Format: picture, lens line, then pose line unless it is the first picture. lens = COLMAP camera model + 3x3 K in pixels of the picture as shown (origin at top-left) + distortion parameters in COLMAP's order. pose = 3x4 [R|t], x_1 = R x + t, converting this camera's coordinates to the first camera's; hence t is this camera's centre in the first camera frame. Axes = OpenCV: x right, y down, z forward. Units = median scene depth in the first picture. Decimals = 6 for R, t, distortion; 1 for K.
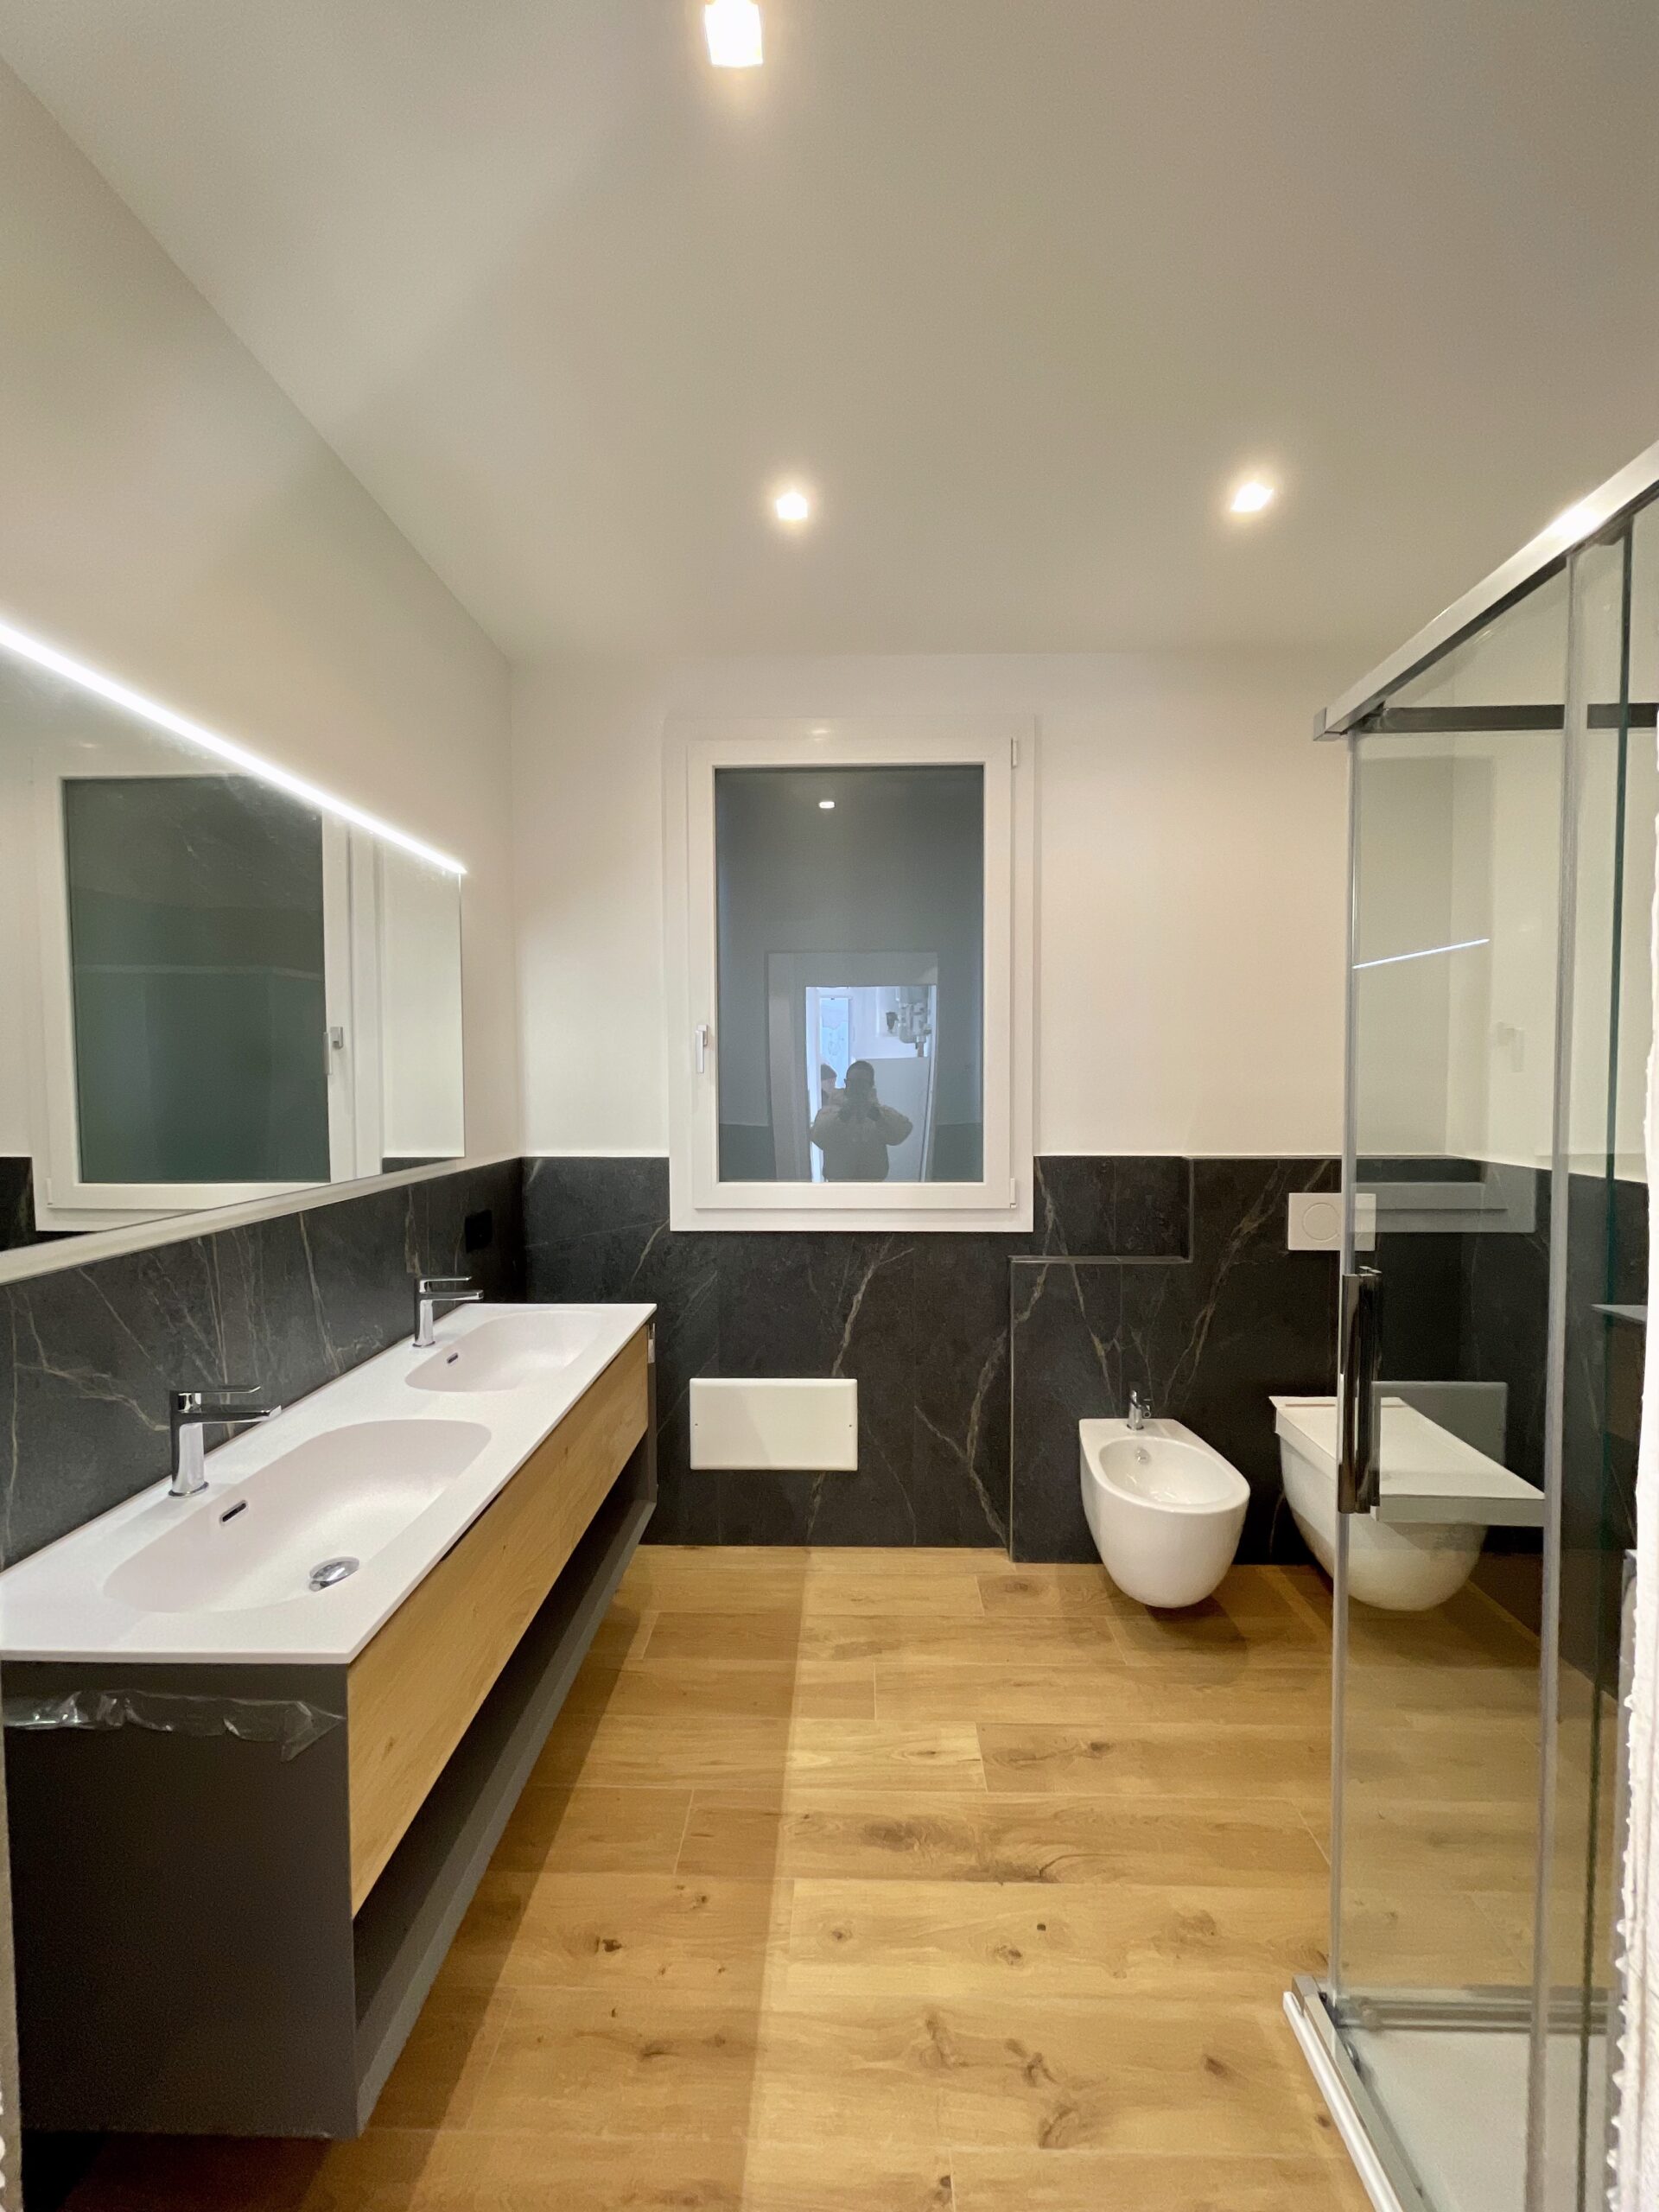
lens RADIAL K [[947.3, 0, 830.0], [0, 947.3, 1103.0], [0, 0, 1]] dist [-0.009481, 0.000256]
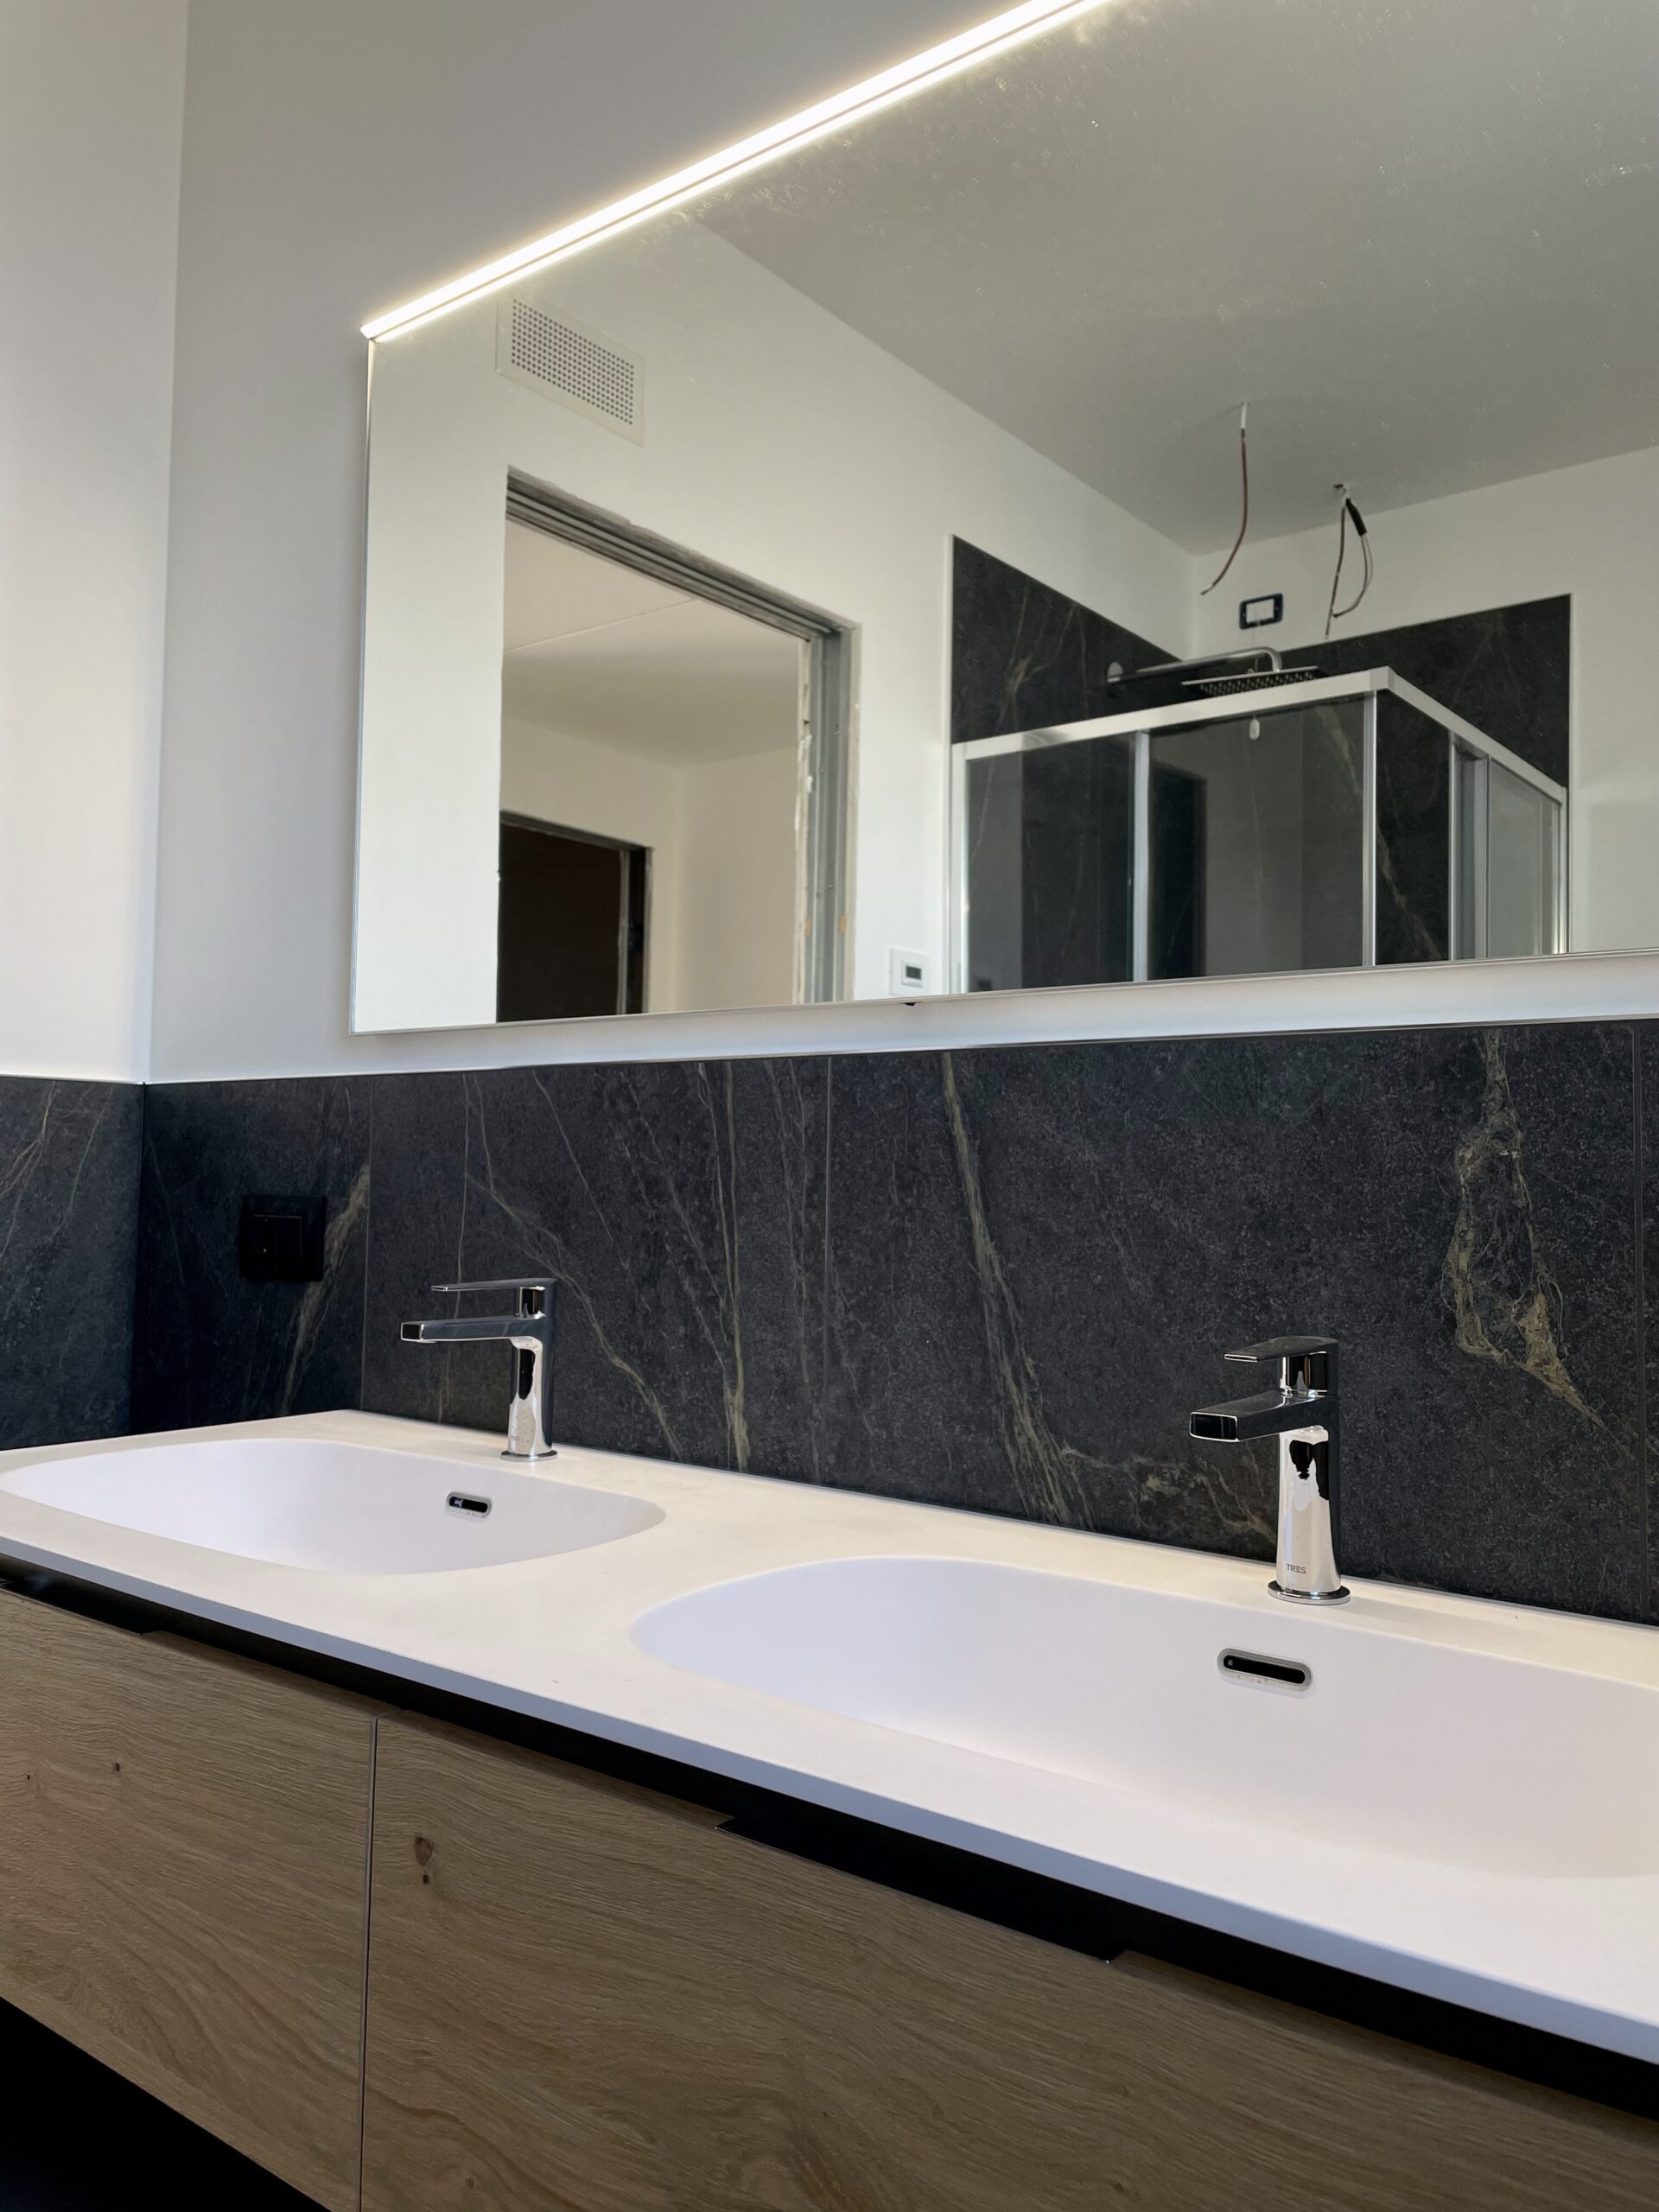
lens RADIAL K [[1659.0, 0, 829.9], [0, 1659.0, 1107.3], [0, 0, 1]] dist [0.055466, -0.063433]
pose [[-0.594657, -0.034467, -0.803240, 0.055354], [-0.040847, 0.999086, -0.012630, 0.148995], [0.802941, 0.025299, -0.595521, 1.372798]]
